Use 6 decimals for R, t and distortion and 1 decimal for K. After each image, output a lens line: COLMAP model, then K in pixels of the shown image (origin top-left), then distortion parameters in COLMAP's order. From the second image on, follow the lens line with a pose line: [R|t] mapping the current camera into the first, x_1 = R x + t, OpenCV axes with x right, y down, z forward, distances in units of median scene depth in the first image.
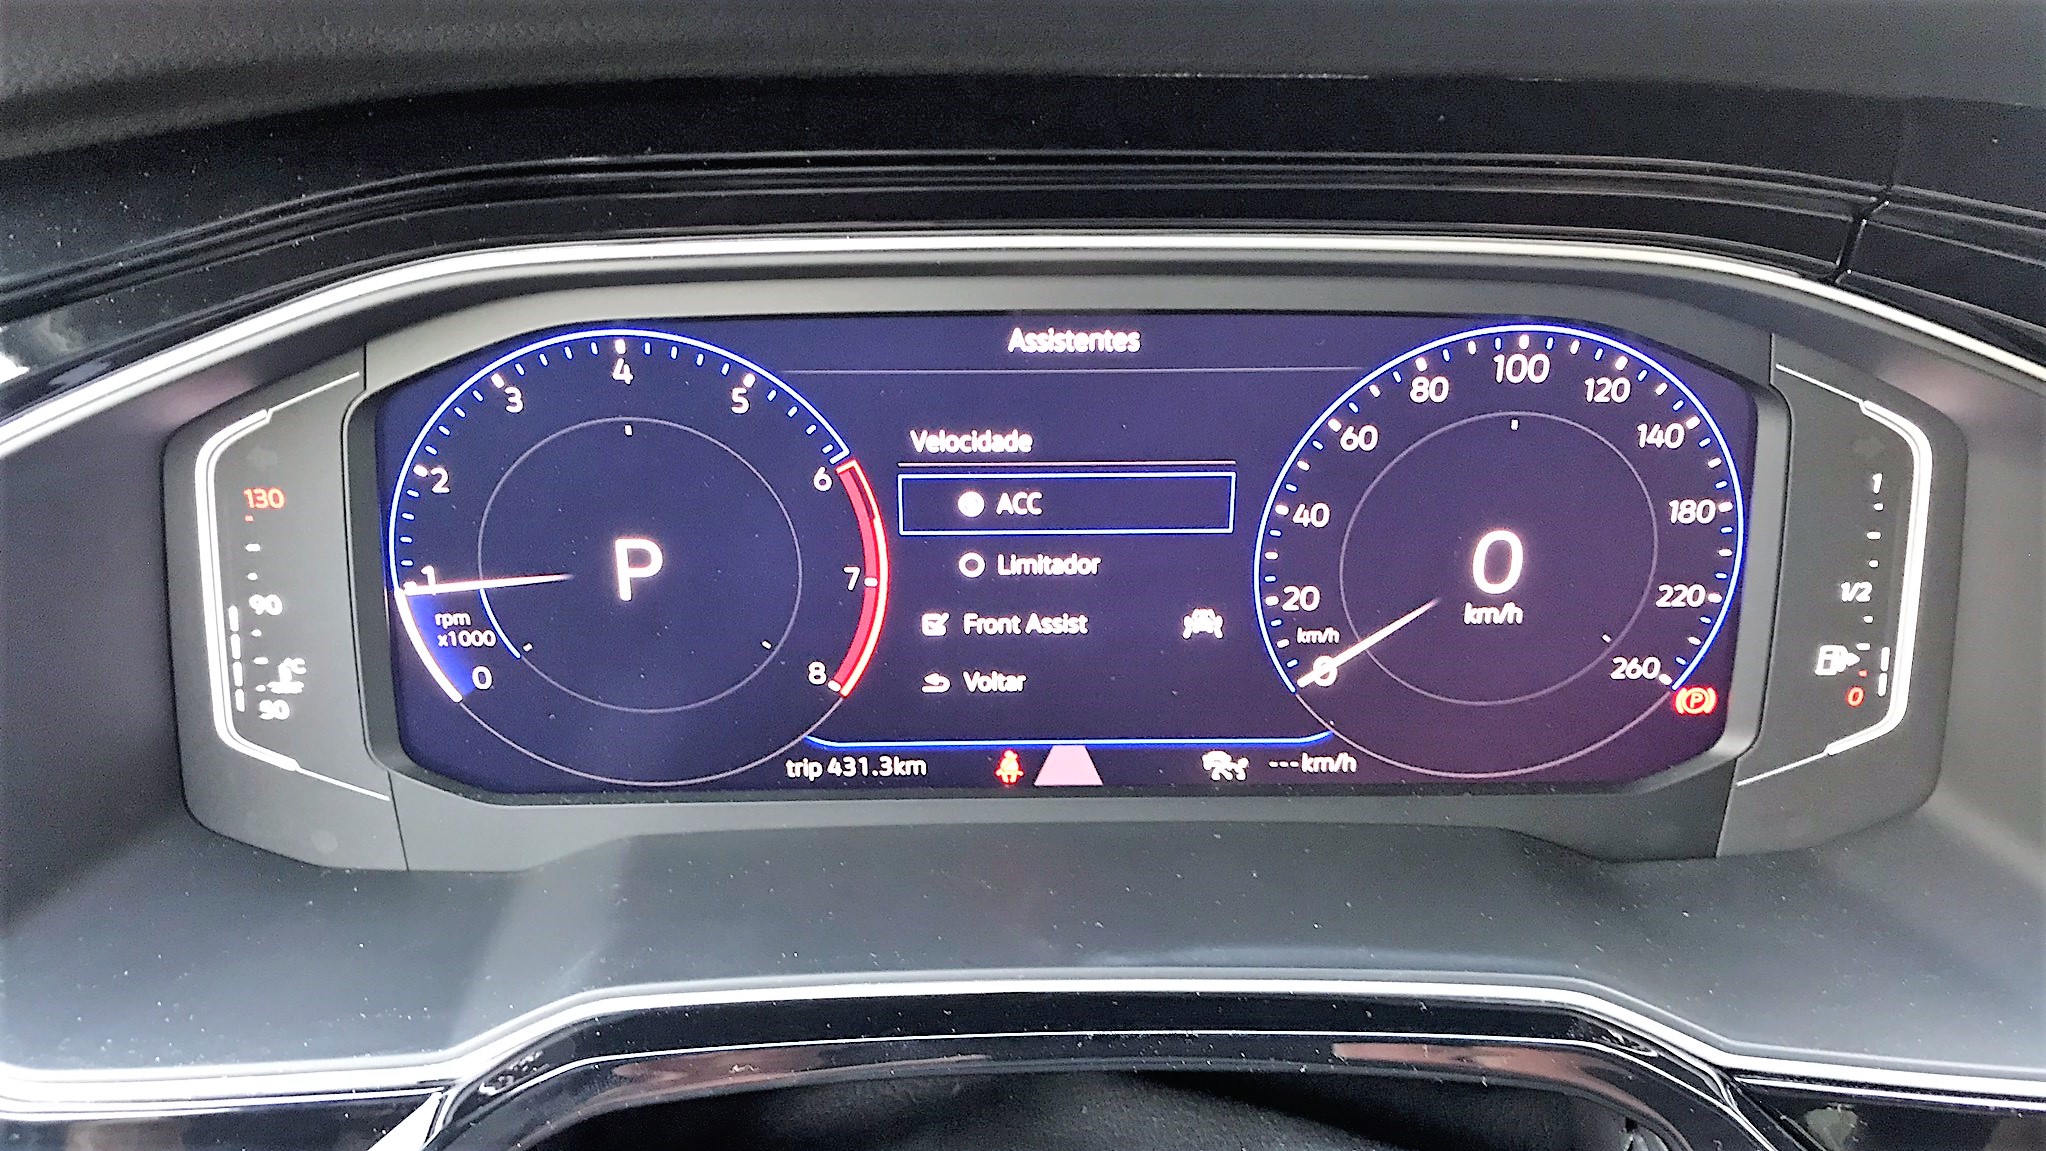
lens RADIAL K [[1650.2, 0, 1001.7], [0, 1650.2, 581.4], [0, 0, 1]] dist [0.017991, -0.032947]
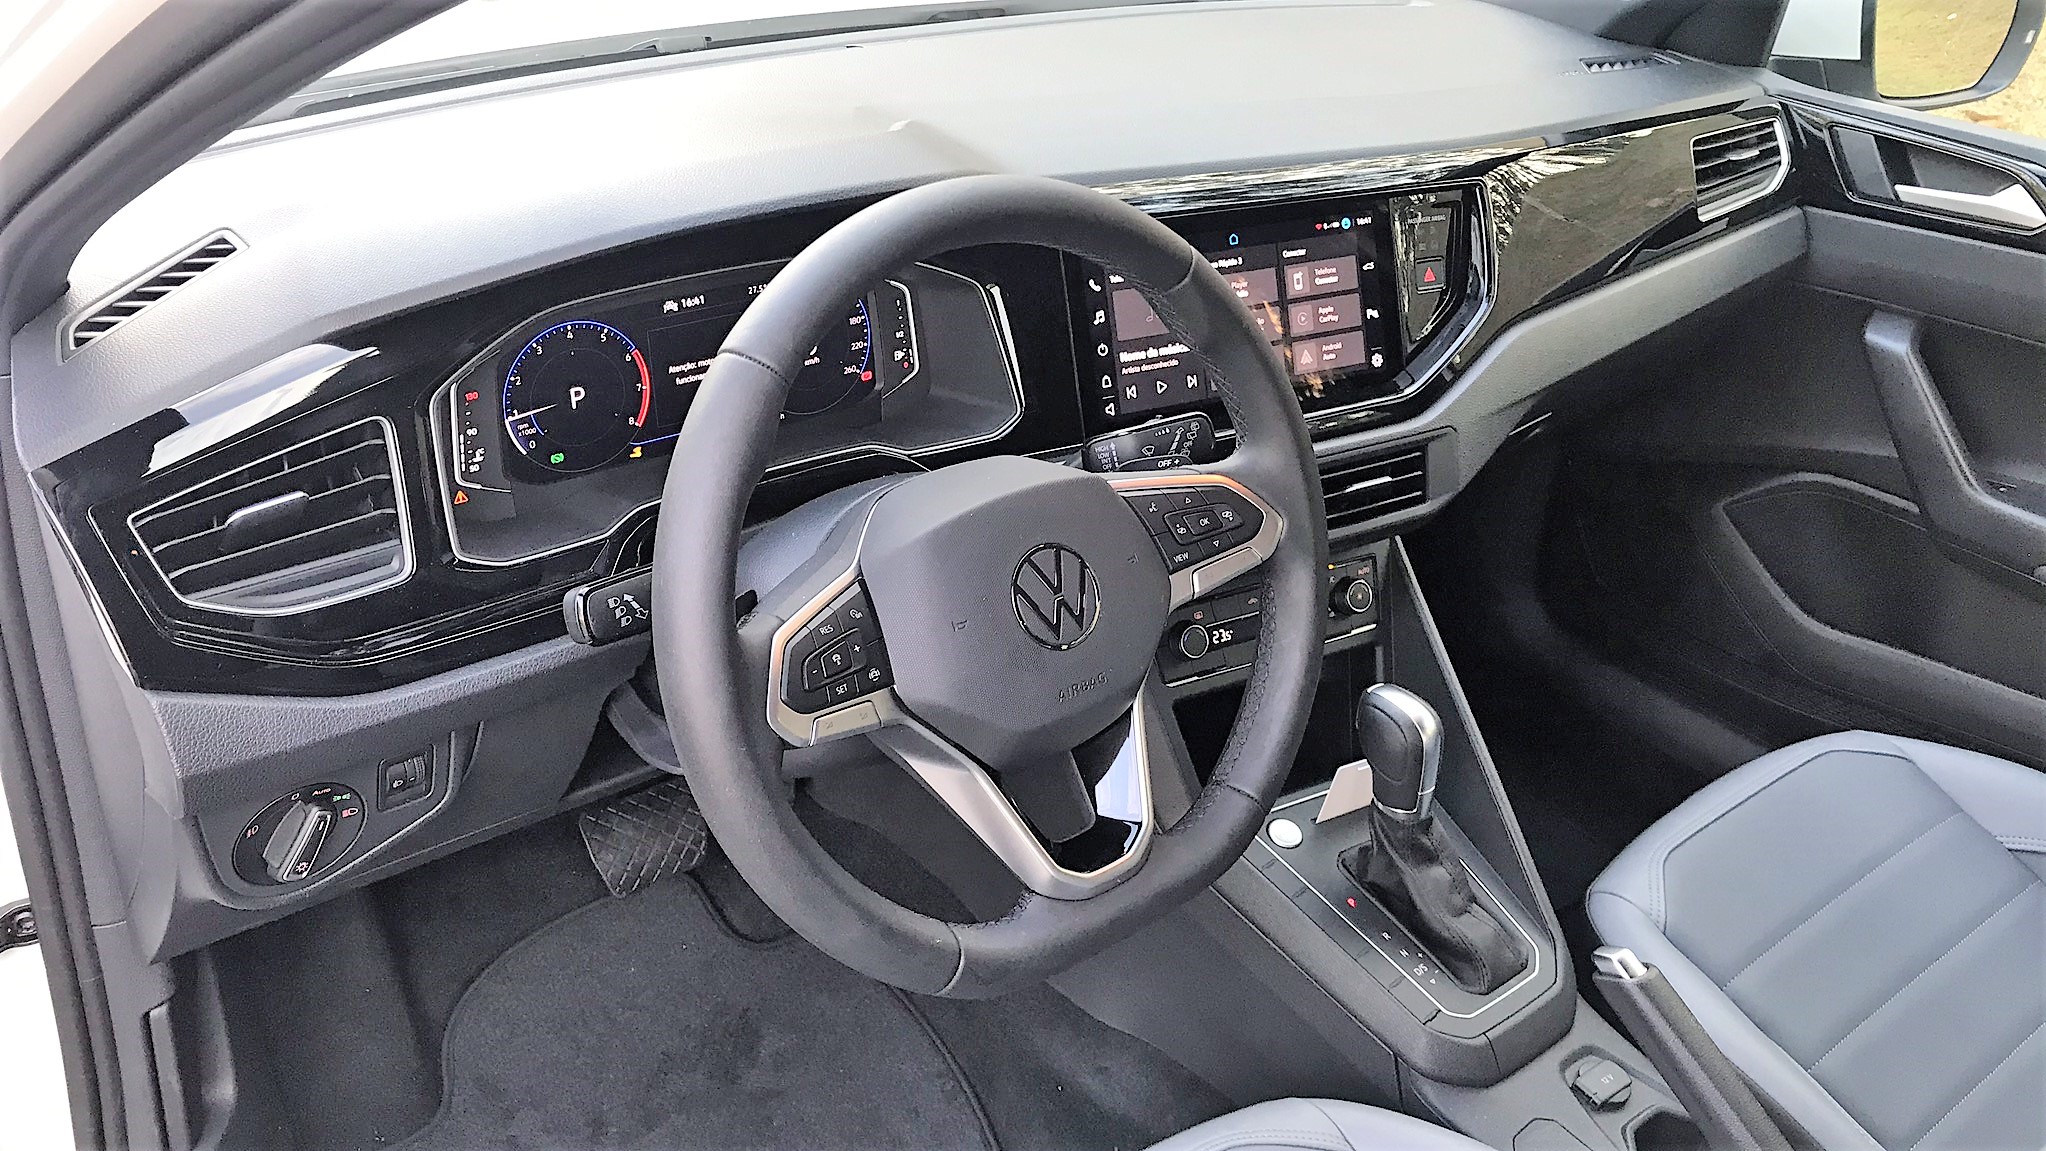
lens RADIAL K [[1650.2, 0, 1014.2], [0, 1650.2, 580.8], [0, 0, 1]] dist [0.017991, -0.032947]
pose [[0.791587, -0.264142, 0.551017, -1.391848], [0.231729, 0.964151, 0.129287, 0.115316], [-0.565413, 0.025345, 0.824418, -2.060516]]
